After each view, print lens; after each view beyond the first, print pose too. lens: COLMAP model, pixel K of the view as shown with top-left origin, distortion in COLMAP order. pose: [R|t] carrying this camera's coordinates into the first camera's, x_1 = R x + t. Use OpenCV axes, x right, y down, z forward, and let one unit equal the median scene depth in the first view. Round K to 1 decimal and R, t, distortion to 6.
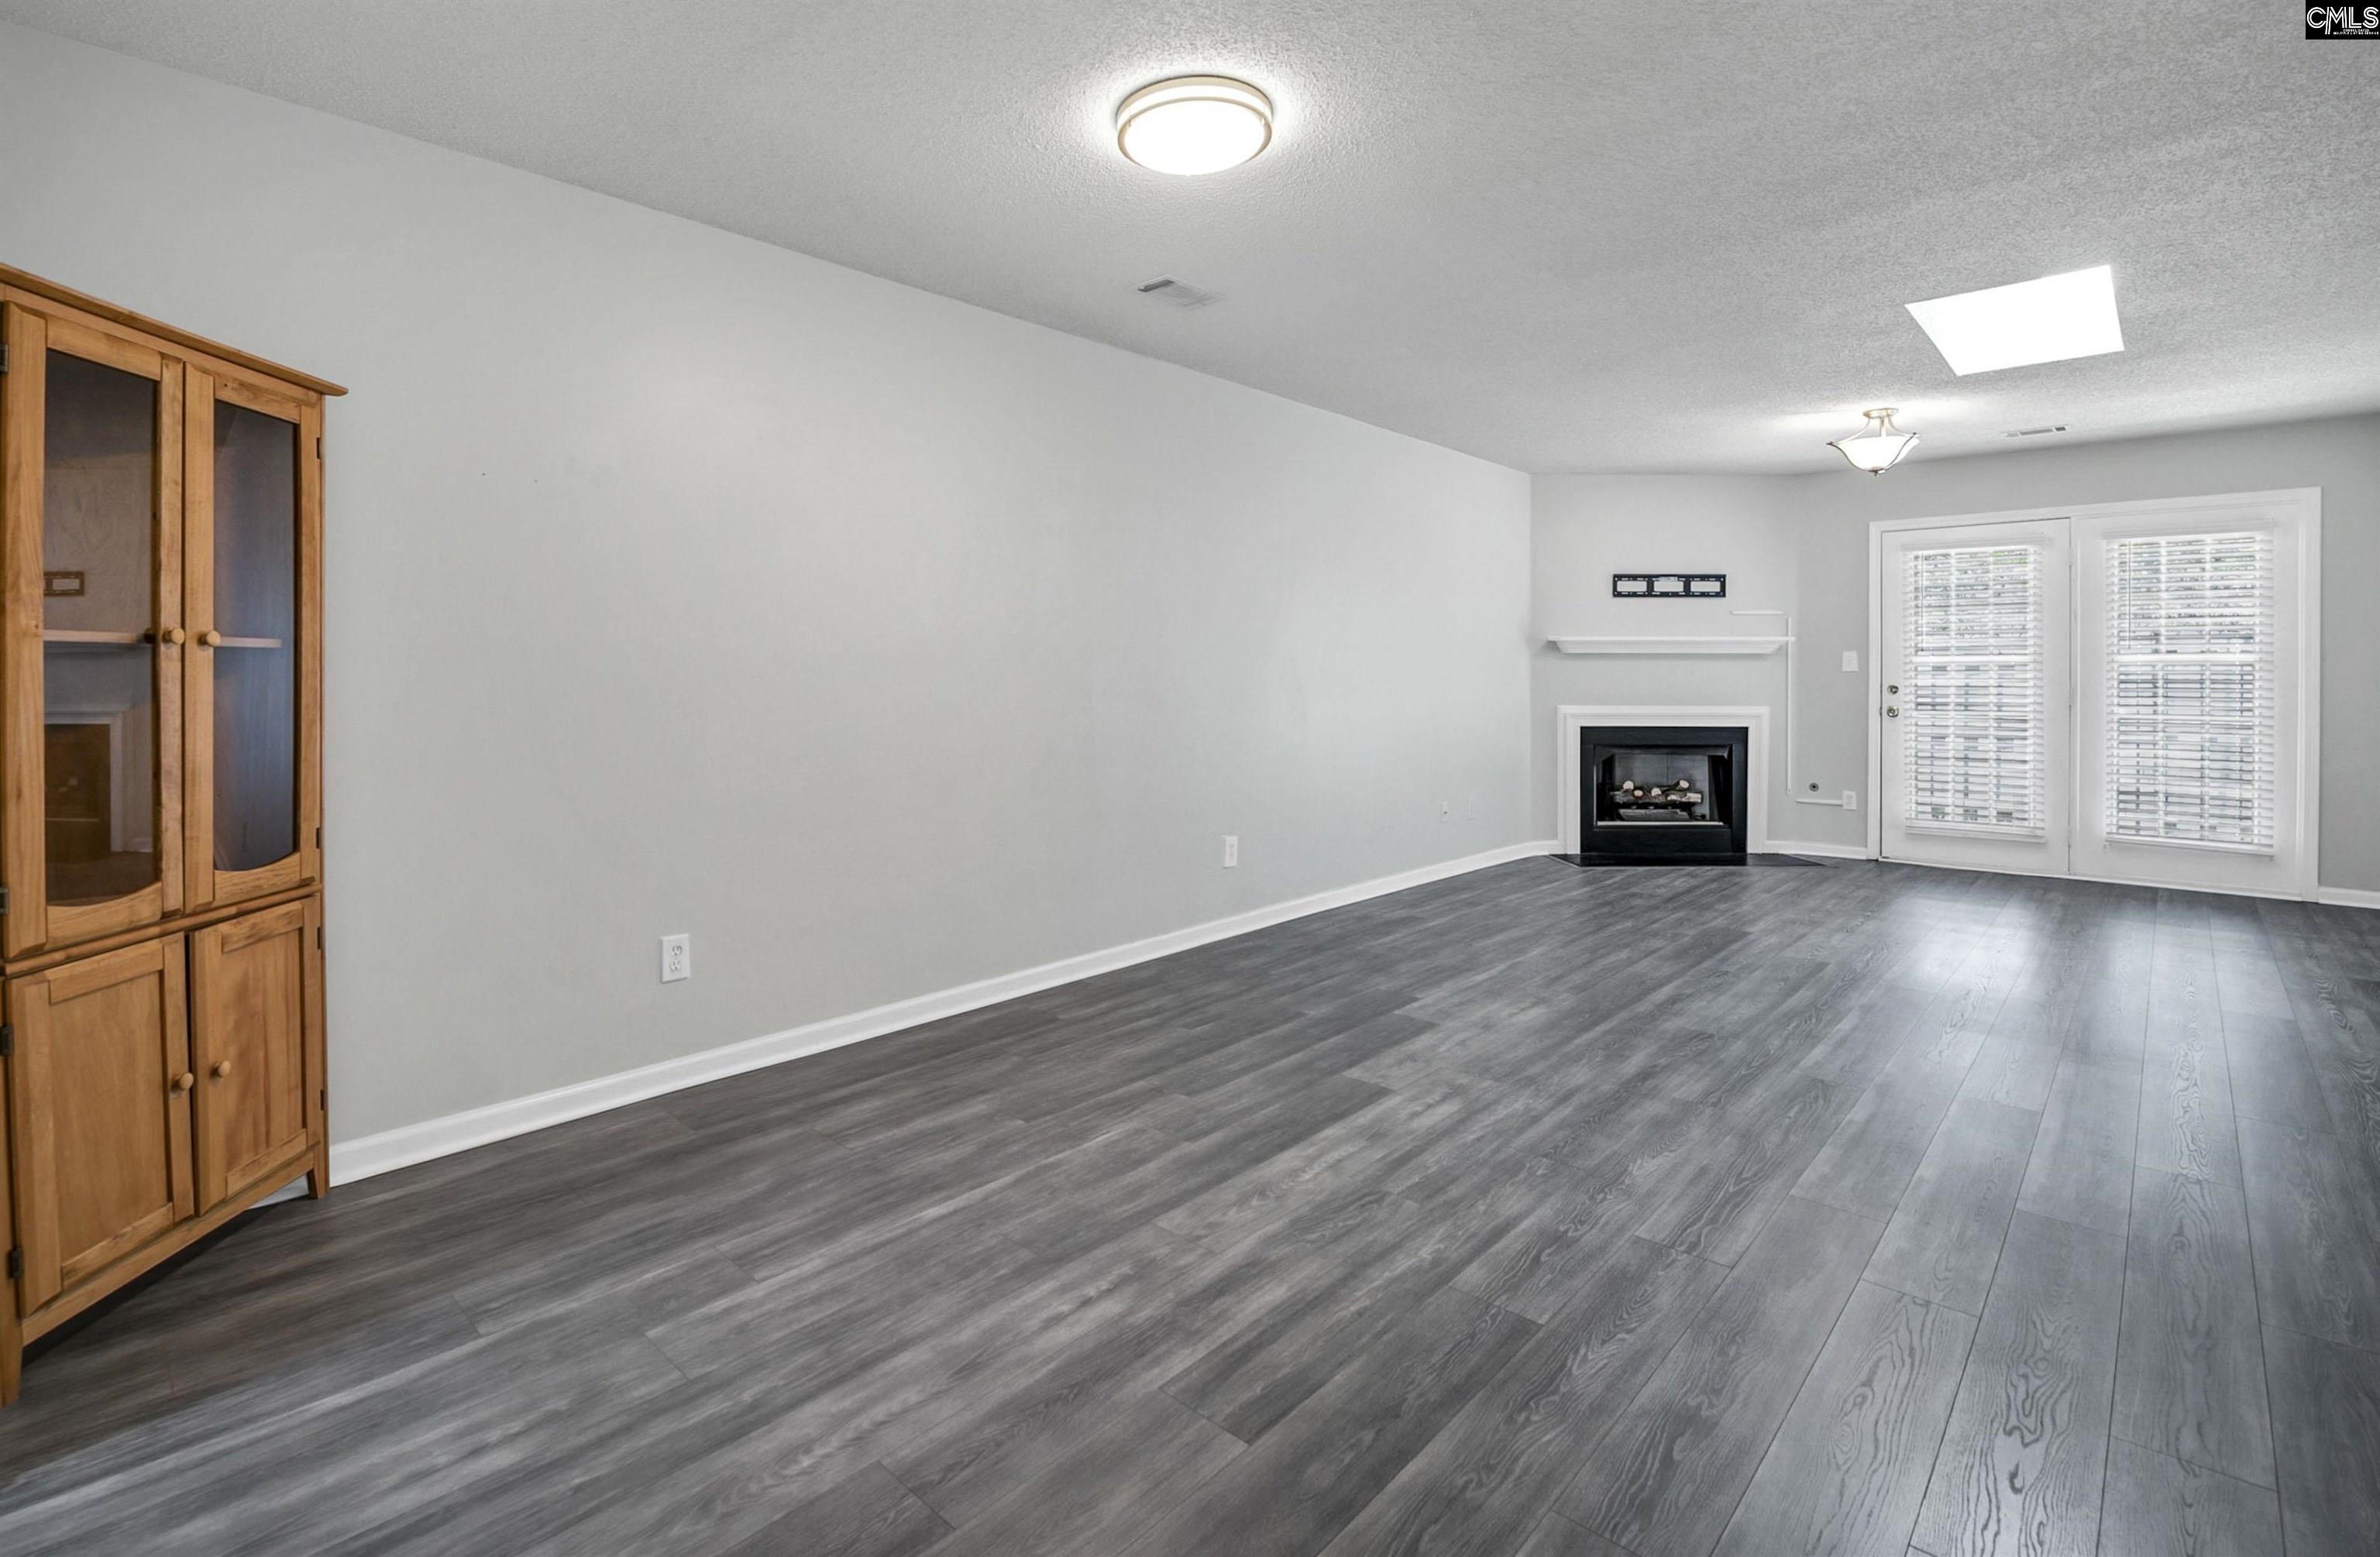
lens RADIAL K [[1140.3, 0, 1087.2], [0, 1140.3, 681.1], [0, 0, 1]] dist [-0.023802, 0.001125]
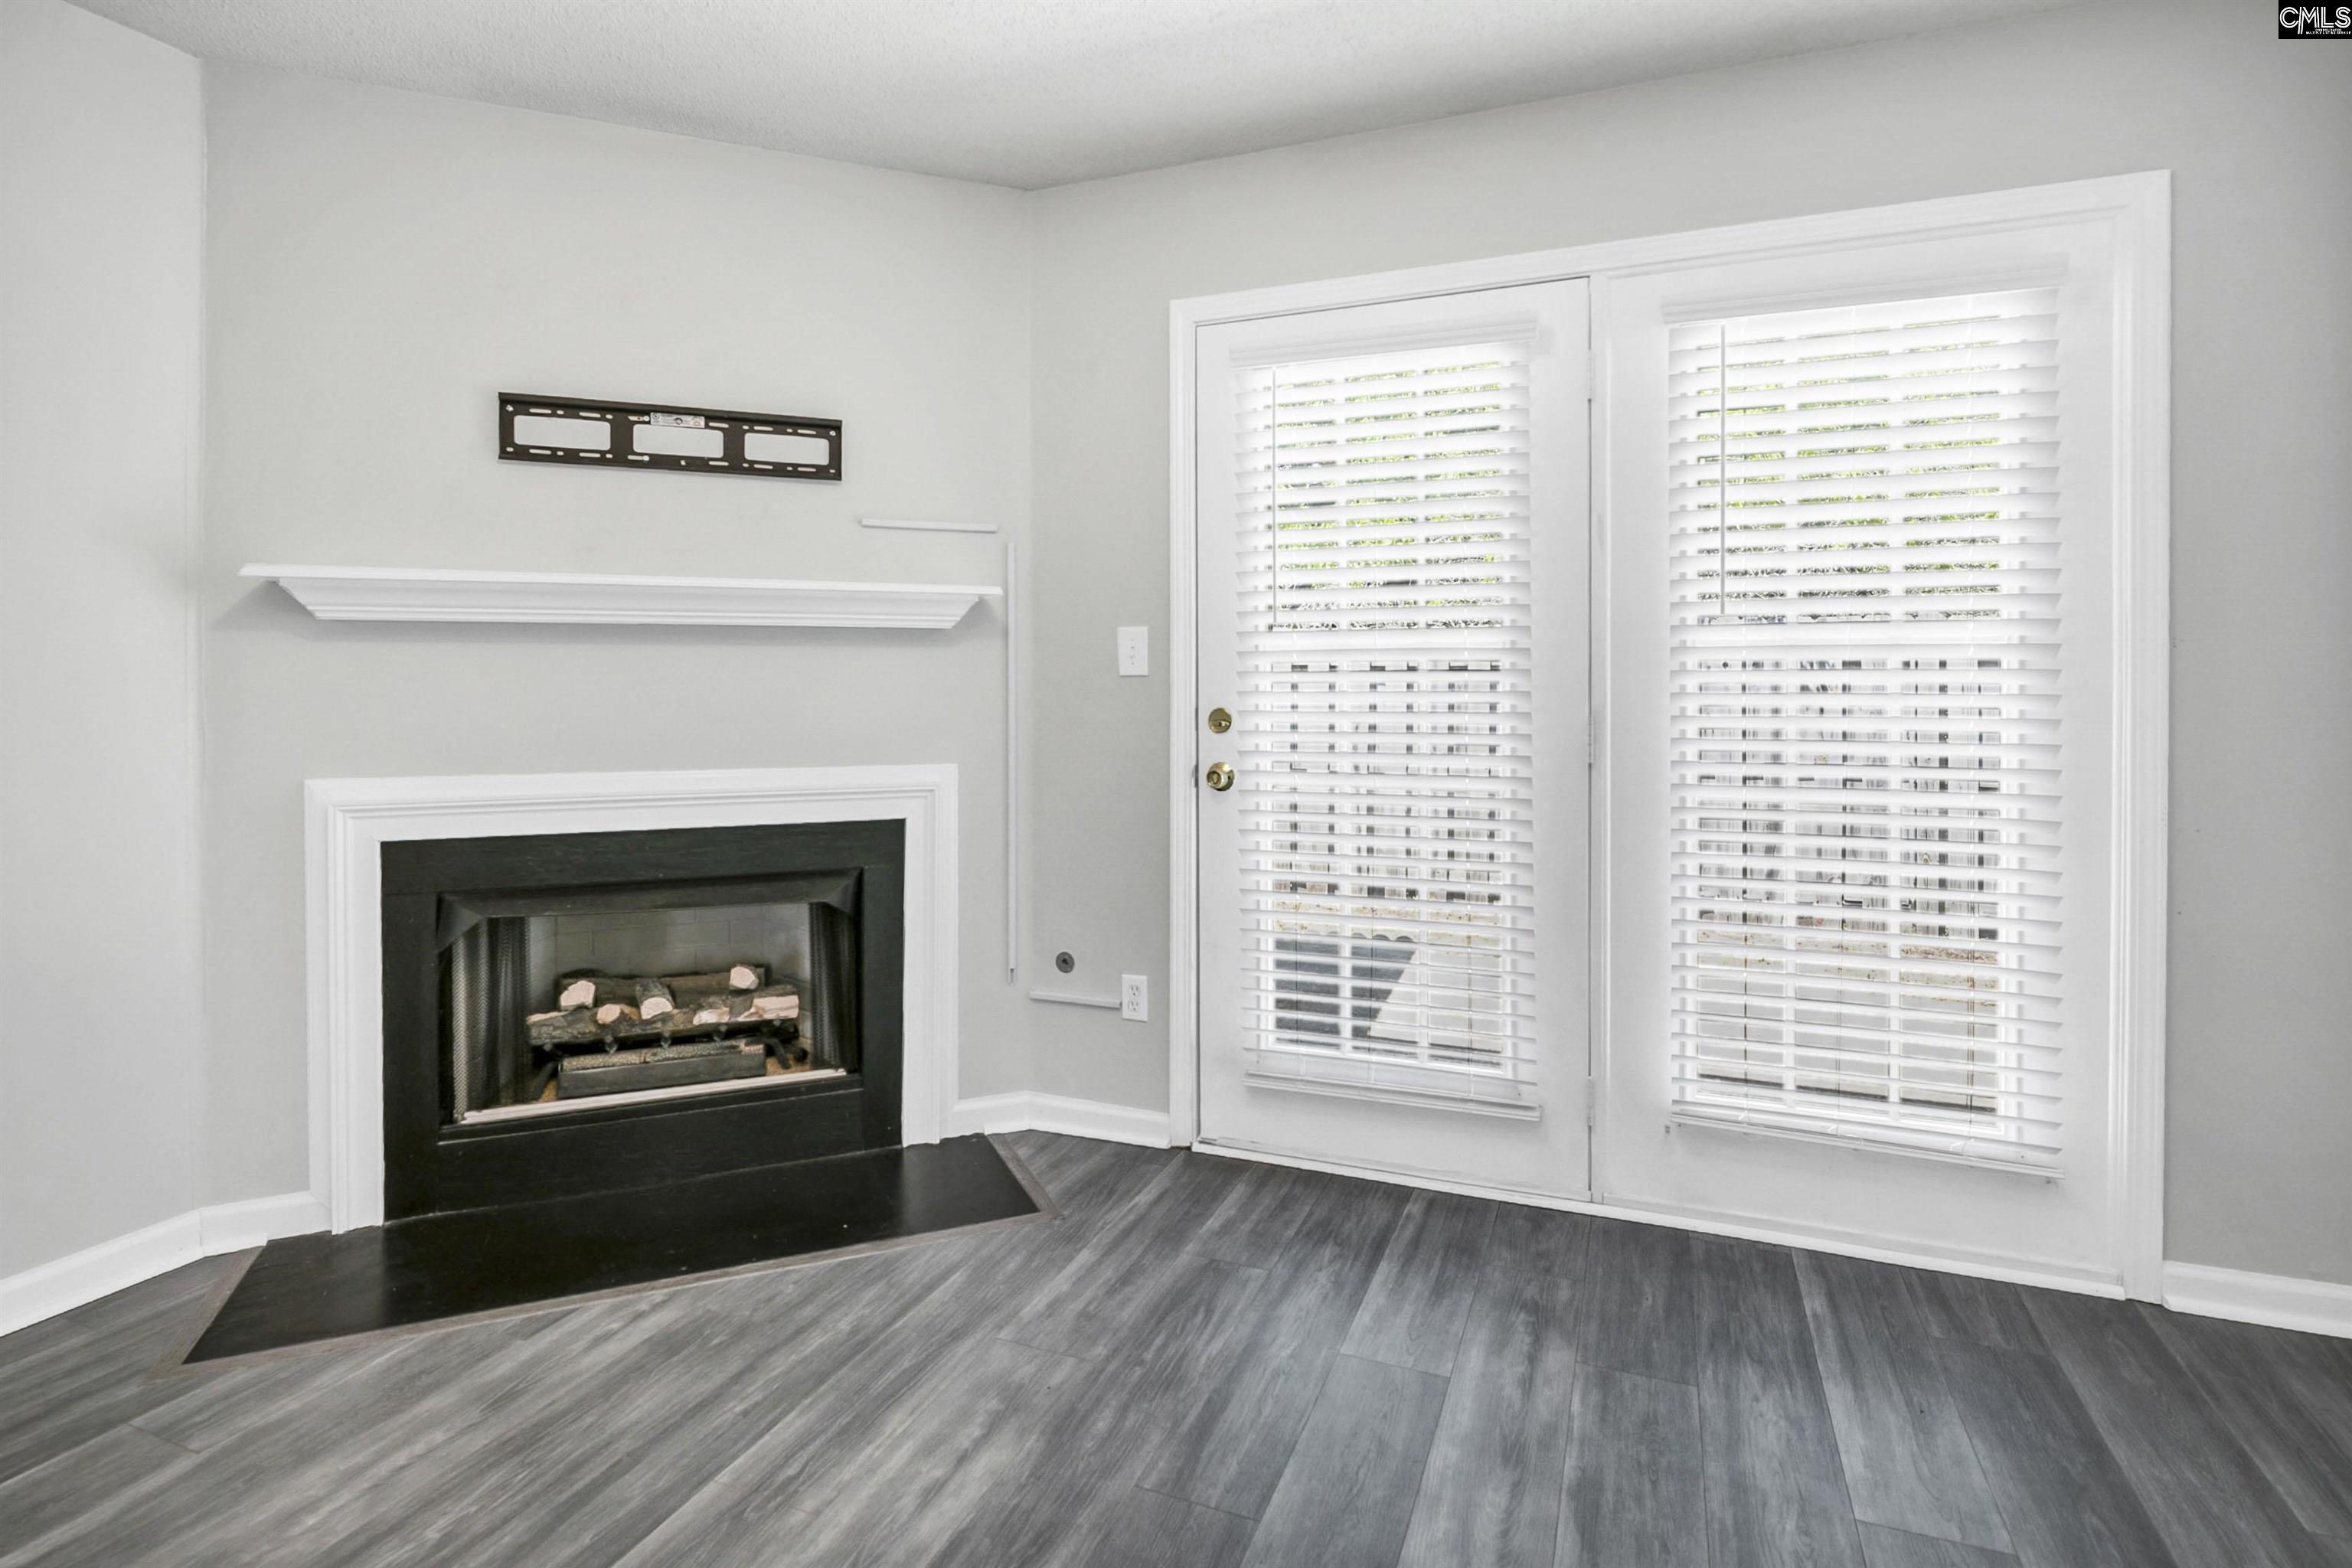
lens RADIAL K [[1188.2, 0, 1148.3], [0, 1188.2, 692.6], [0, 0, 1]] dist [-0.001943, -0.002432]
pose [[0.931807, -0.006268, 0.362901, 0.525578], [0.004167, 0.999970, 0.006571, -0.005052], [-0.362931, -0.004610, 0.931805, 0.603442]]
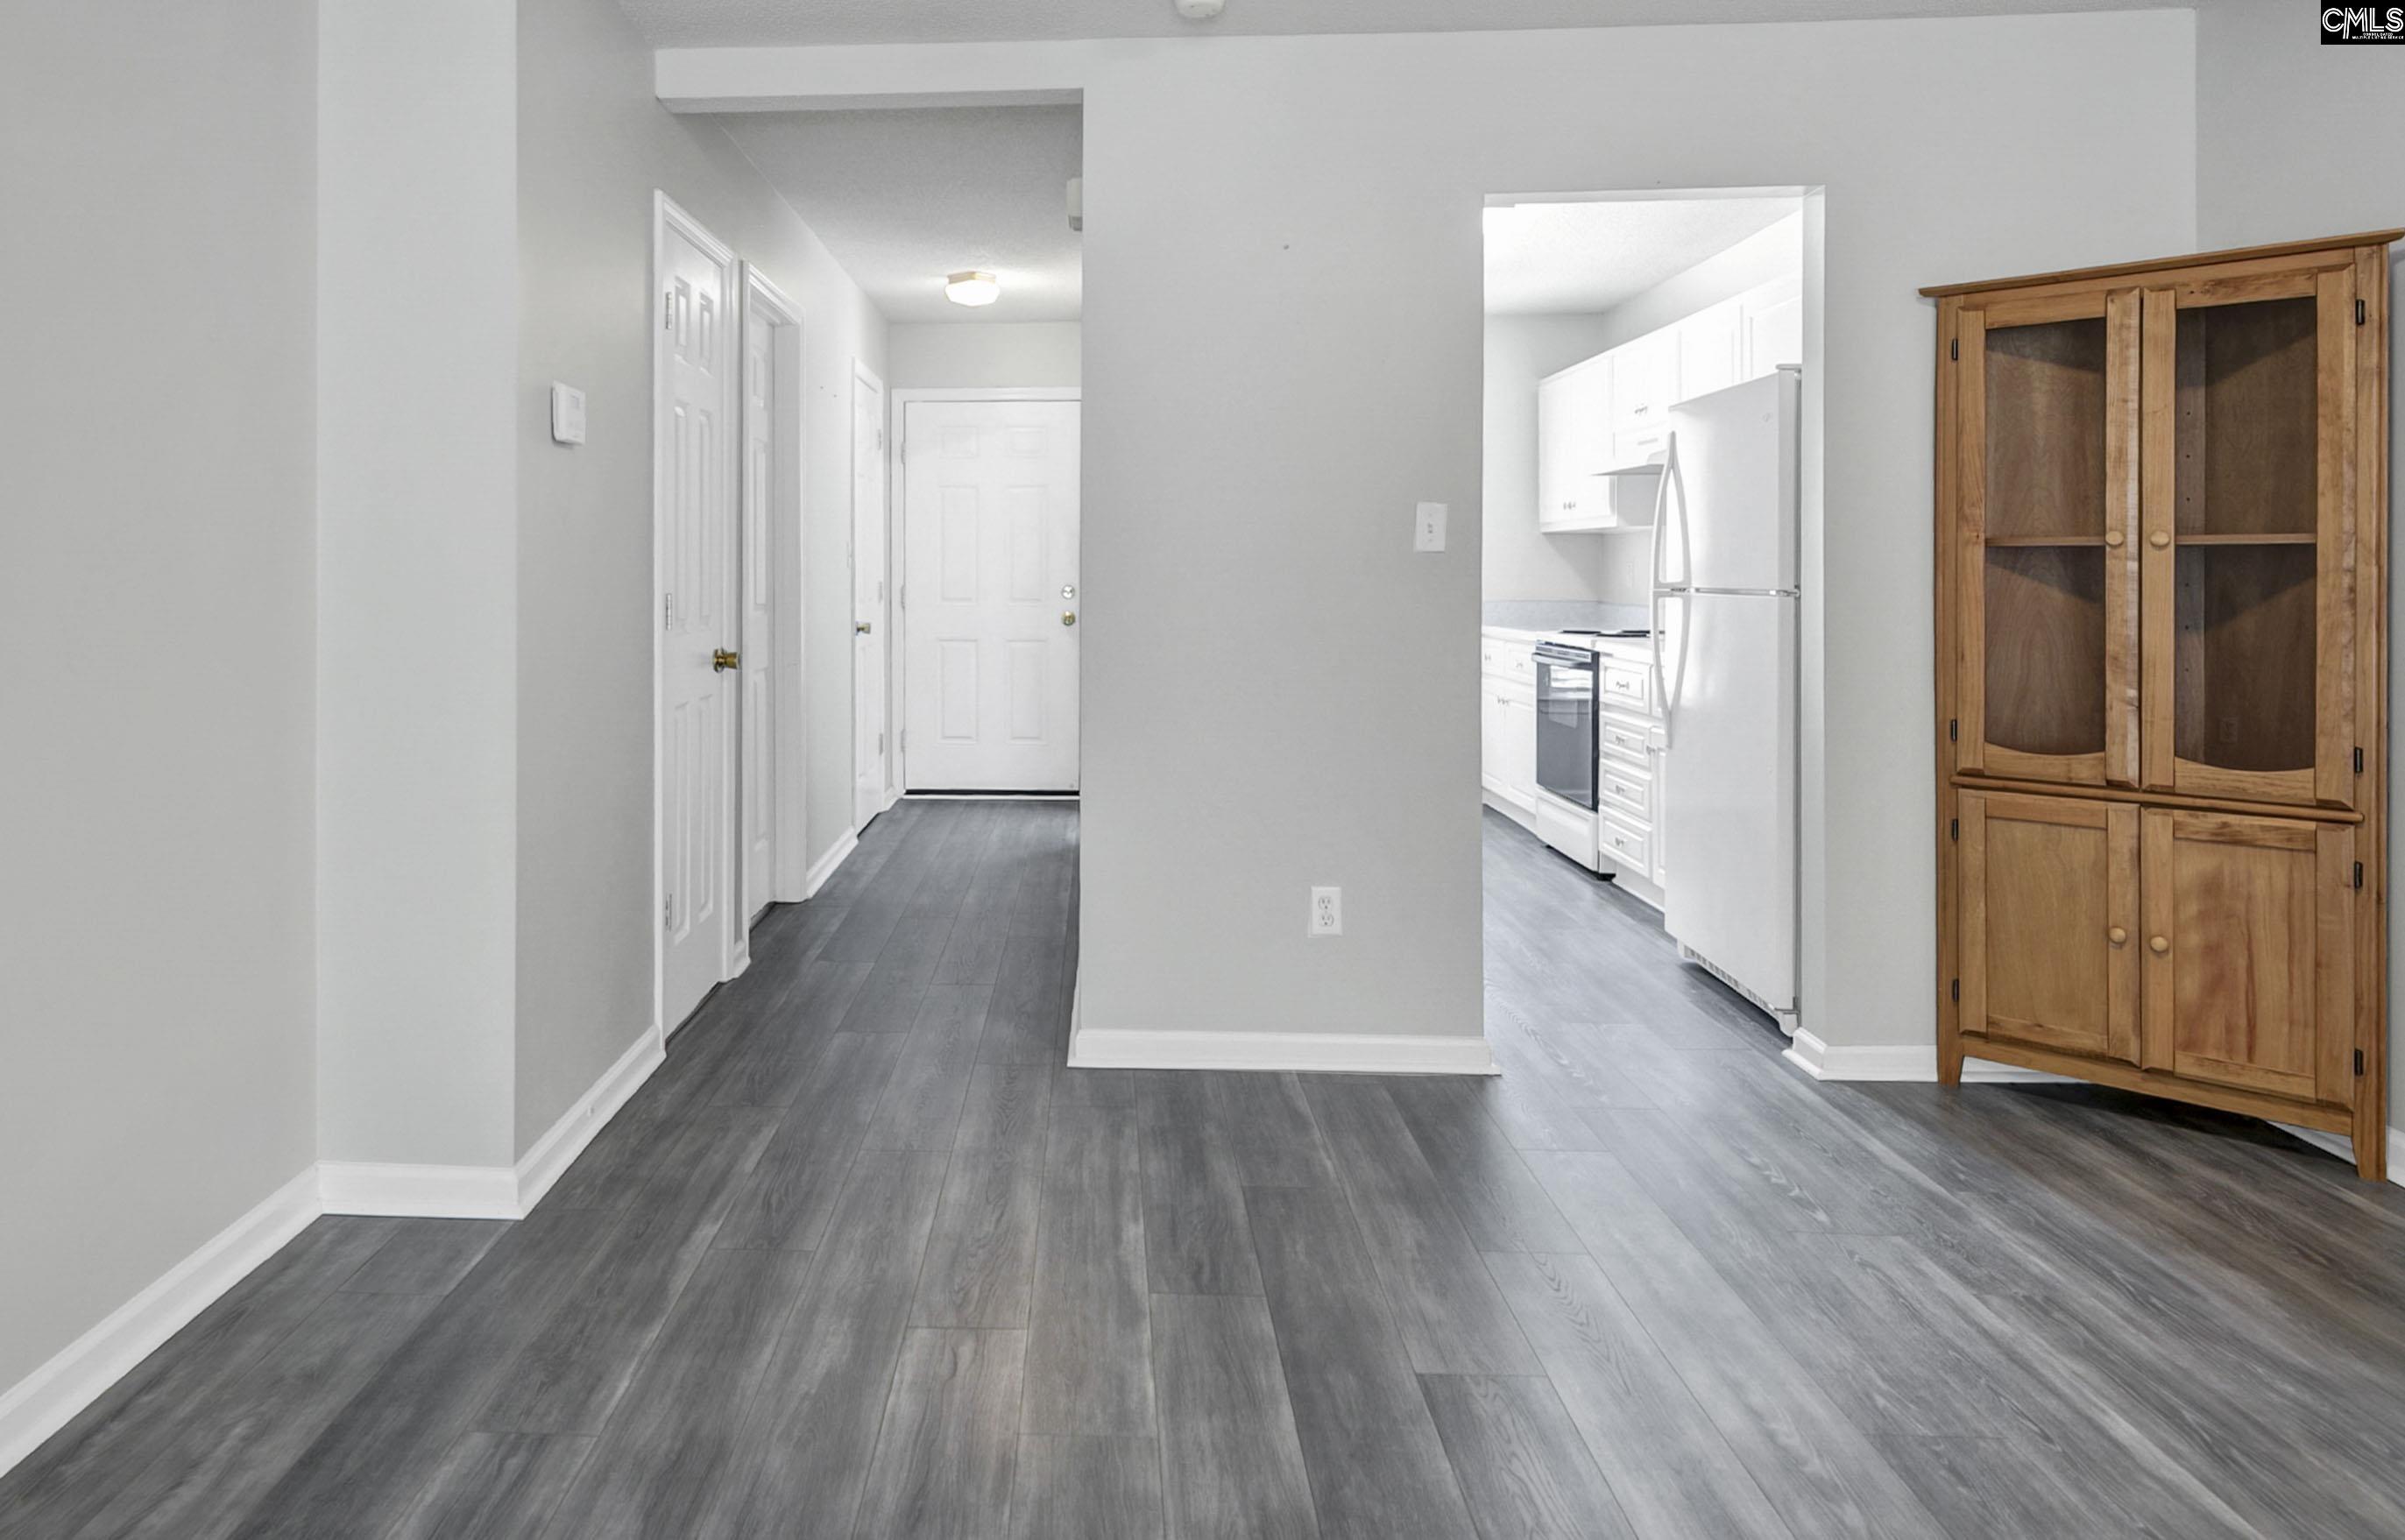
lens RADIAL K [[1554.7, 0, 1040.5], [0, 1554.7, 558.7], [0, 0, 1]] dist [-0.007462, 0.002342]
pose [[-0.746080, -0.000154, -0.665856, 0.303919], [-0.000328, 1.000000, 0.000137, -0.005568], [0.665856, 0.000321, -0.746080, 0.424616]]
